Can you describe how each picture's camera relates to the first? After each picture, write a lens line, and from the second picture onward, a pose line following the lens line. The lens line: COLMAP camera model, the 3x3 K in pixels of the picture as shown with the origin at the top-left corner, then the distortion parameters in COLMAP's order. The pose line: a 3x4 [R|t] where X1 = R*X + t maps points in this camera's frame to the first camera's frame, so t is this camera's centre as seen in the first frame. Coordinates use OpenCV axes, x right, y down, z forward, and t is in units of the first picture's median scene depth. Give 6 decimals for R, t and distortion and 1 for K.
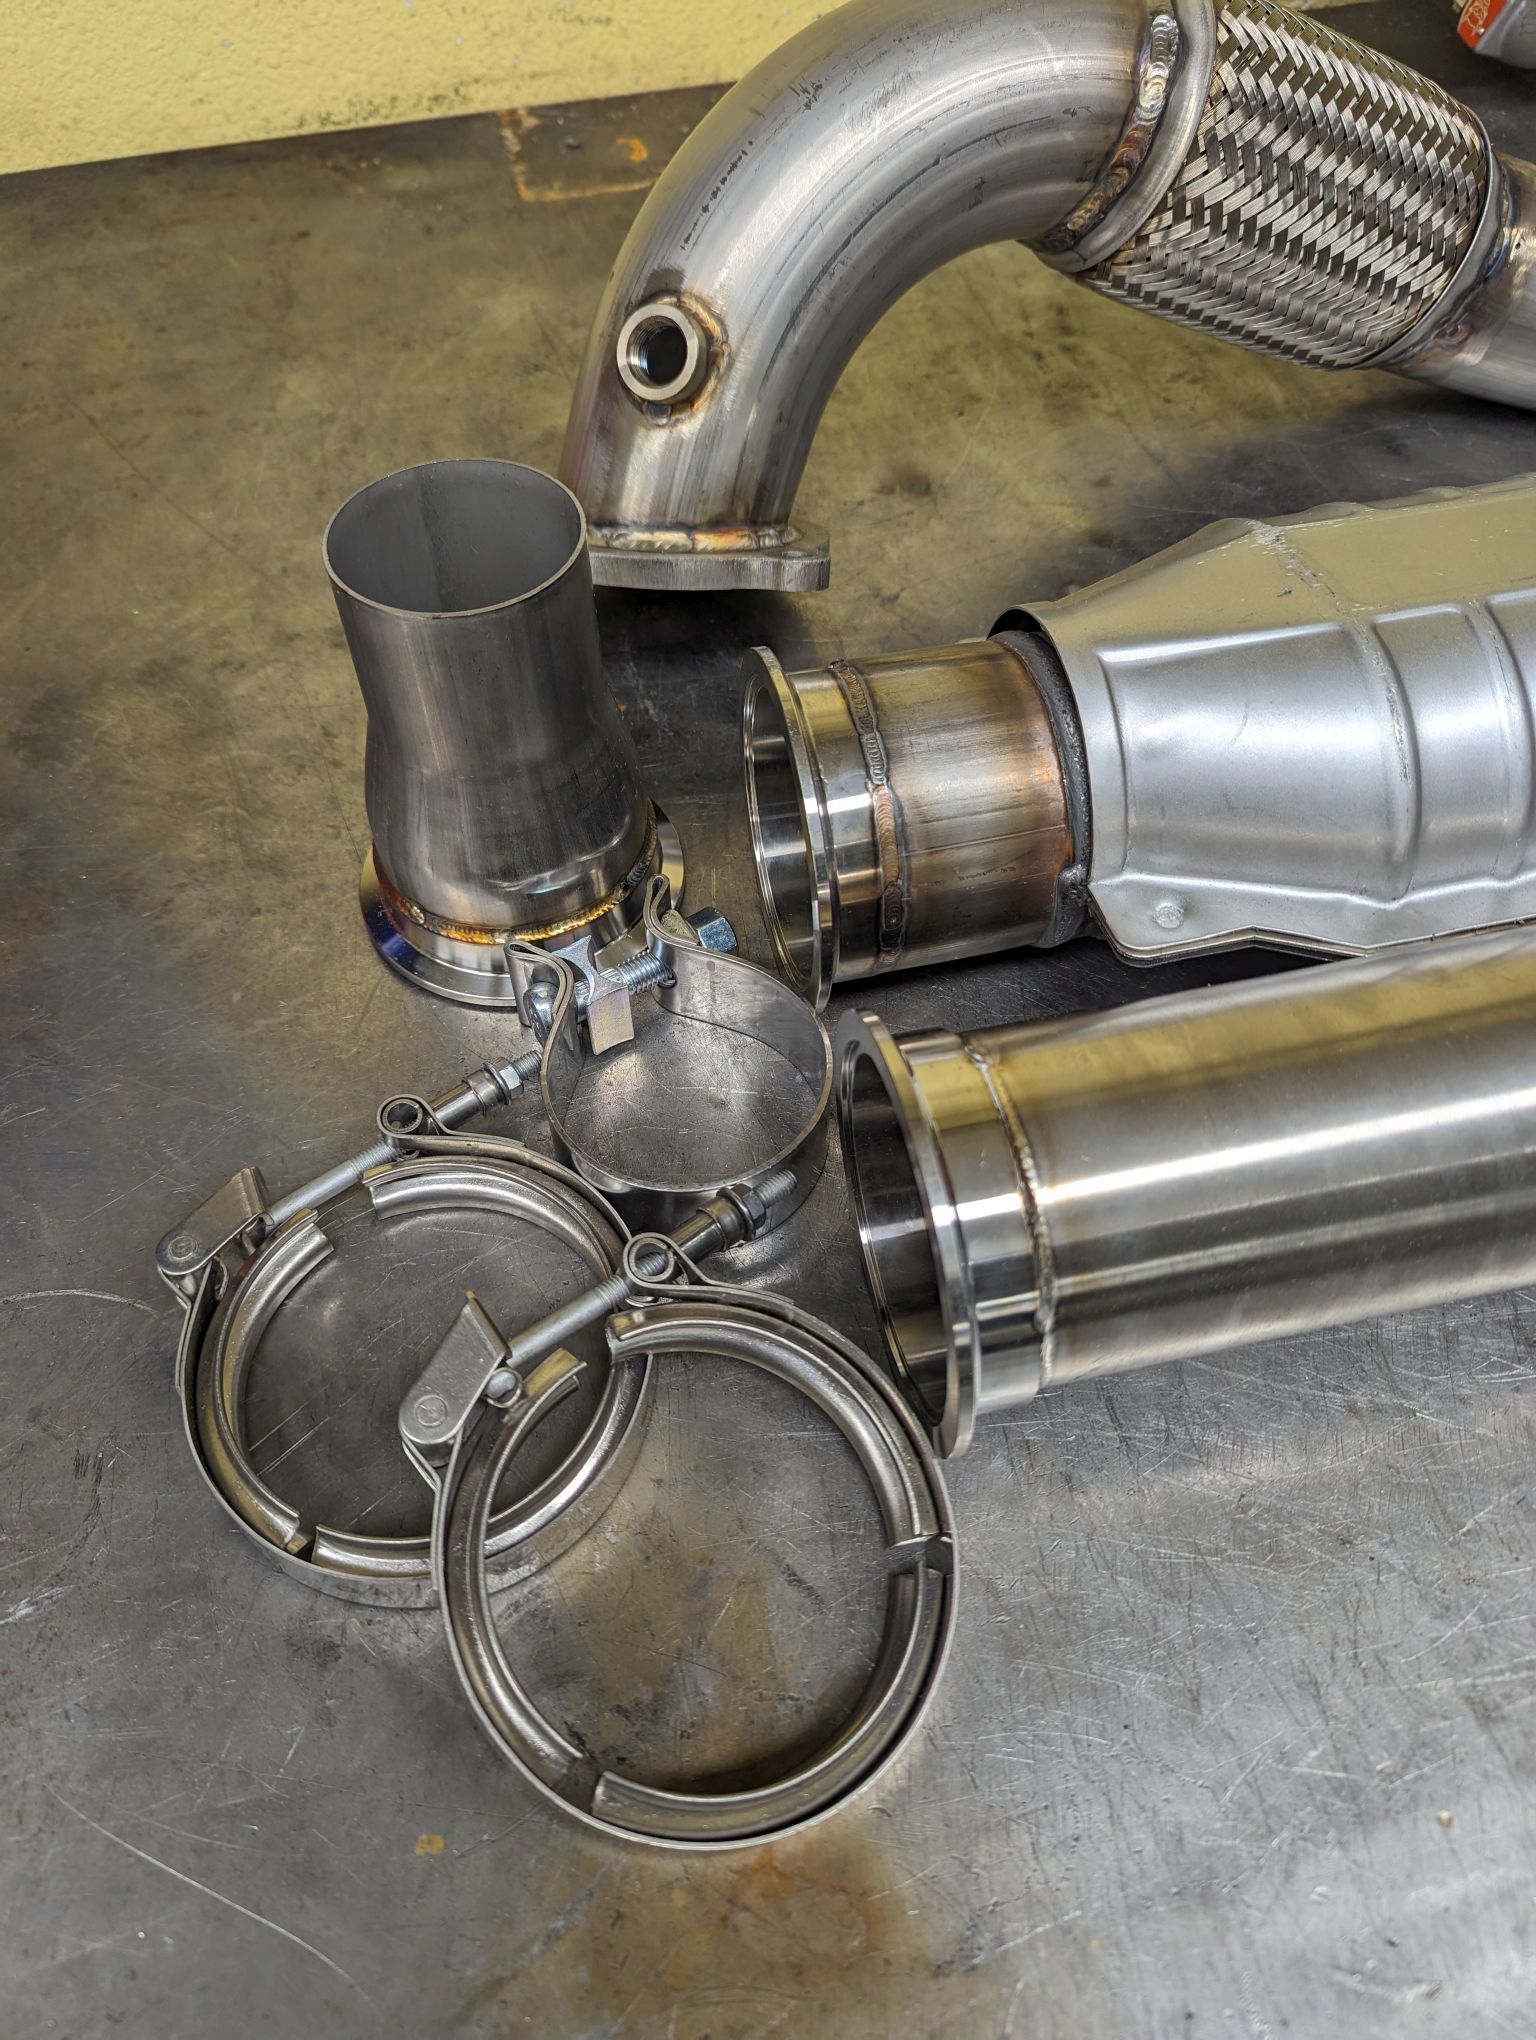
lens RADIAL K [[1431.3, 0, 761.6], [0, 1431.3, 1018.9], [0, 0, 1]] dist [0.020796, -0.023687]
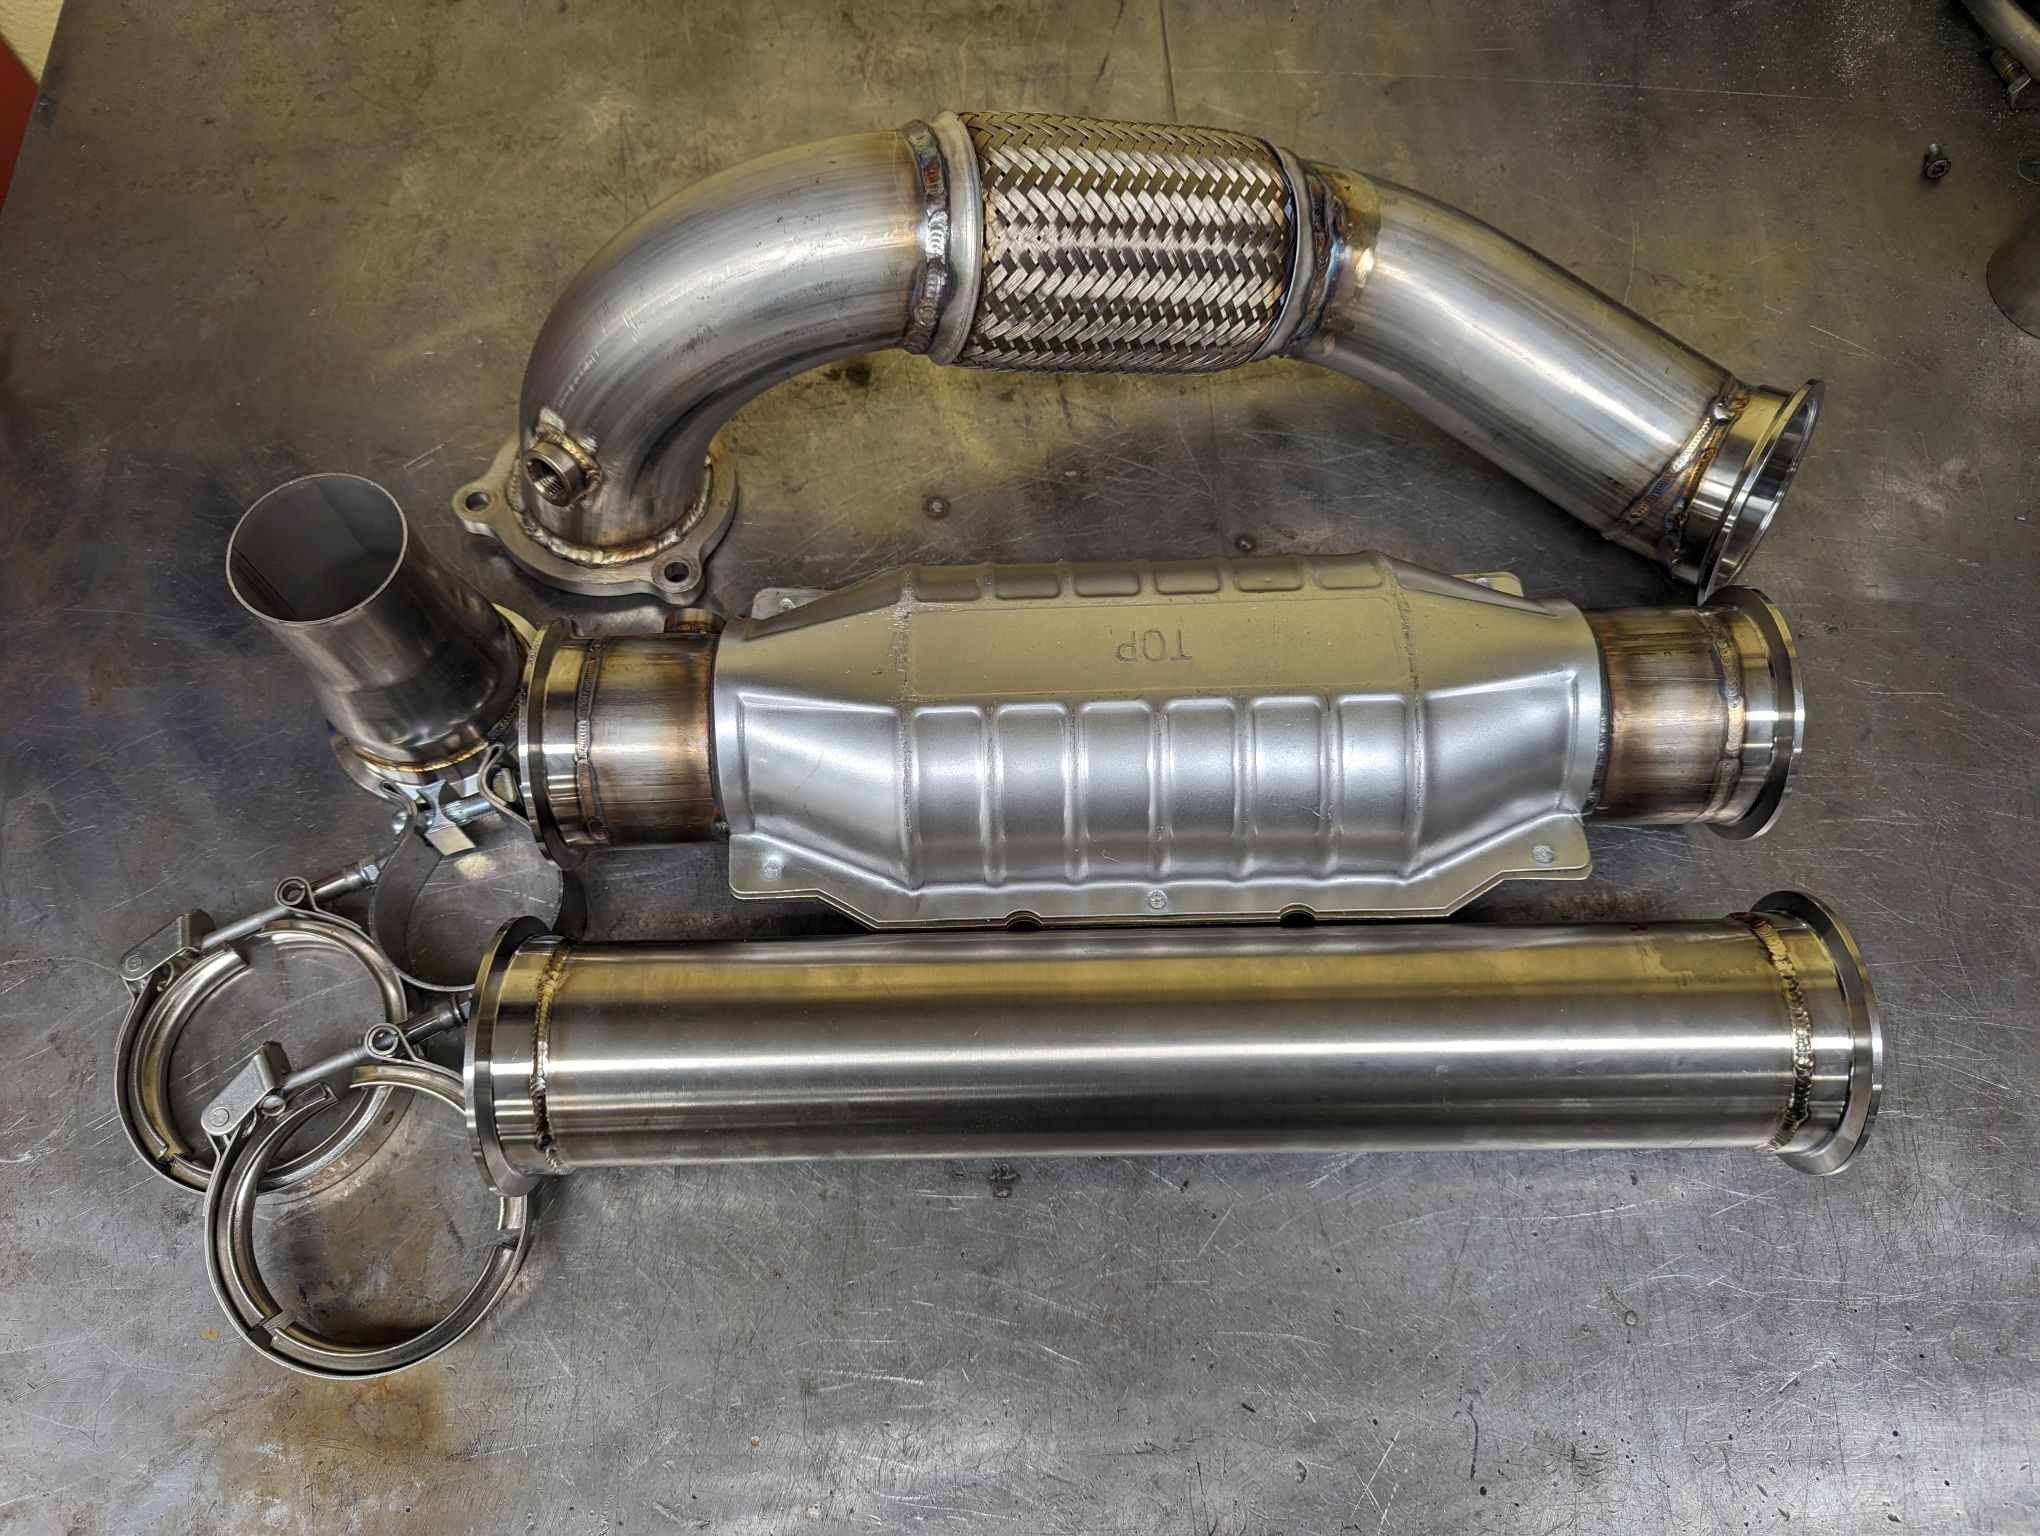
lens RADIAL K [[1431.3, 0, 1026.7], [0, 1431.3, 766.5], [0, 0, 1]] dist [0.020796, -0.023687]
pose [[0.981353, 0.177407, -0.073980, 0.592925], [-0.156762, 0.961419, 0.226052, -0.515615], [0.111229, -0.210240, 0.971302, -0.372410]]
